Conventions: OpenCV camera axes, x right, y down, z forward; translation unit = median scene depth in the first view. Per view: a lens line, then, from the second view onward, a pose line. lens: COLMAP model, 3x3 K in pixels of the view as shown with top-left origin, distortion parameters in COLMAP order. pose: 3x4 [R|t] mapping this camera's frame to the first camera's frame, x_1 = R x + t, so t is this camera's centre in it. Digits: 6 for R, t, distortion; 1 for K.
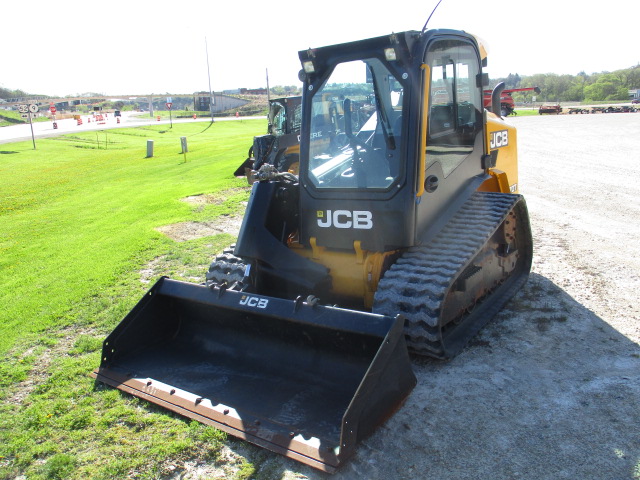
lens RADIAL K [[534.5, 0, 320.0], [0, 534.5, 240.0], [0, 0, 1]] dist [-0.041593, -0.001599]
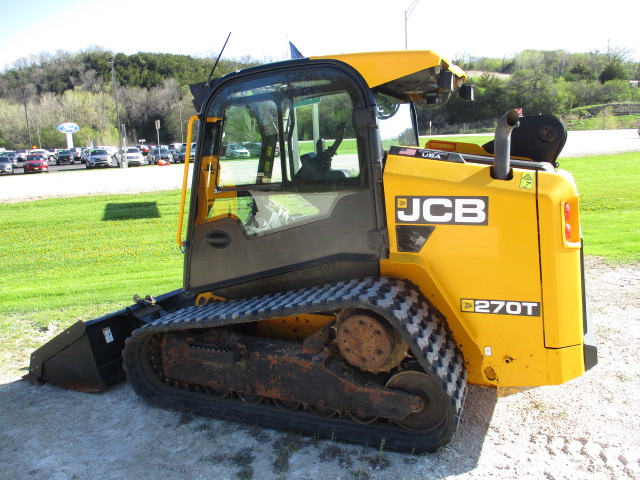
lens RADIAL K [[531.5, 0, 320.0], [0, 531.5, 240.0], [0, 0, 1]] dist [-0.031597, -0.000949]
pose [[0.202575, 0.203570, -0.957874, 1.107079], [-0.183941, 0.968654, 0.166960, -0.289090], [0.961836, 0.142370, 0.233670, 0.918662]]
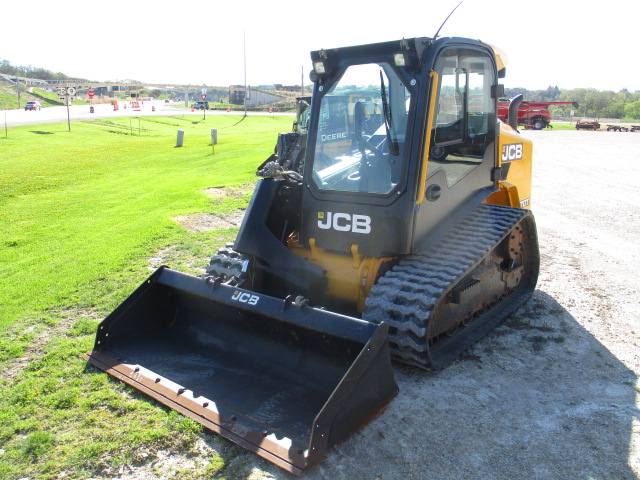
lens RADIAL K [[534.5, 0, 320.0], [0, 534.5, 240.0], [0, 0, 1]] dist [-0.041593, -0.001599]
pose [[0.996304, 0.072895, -0.045446, 0.048488], [-0.072865, 0.997339, 0.002329, -0.004741], [0.045495, 0.000991, 0.998964, 0.001896]]
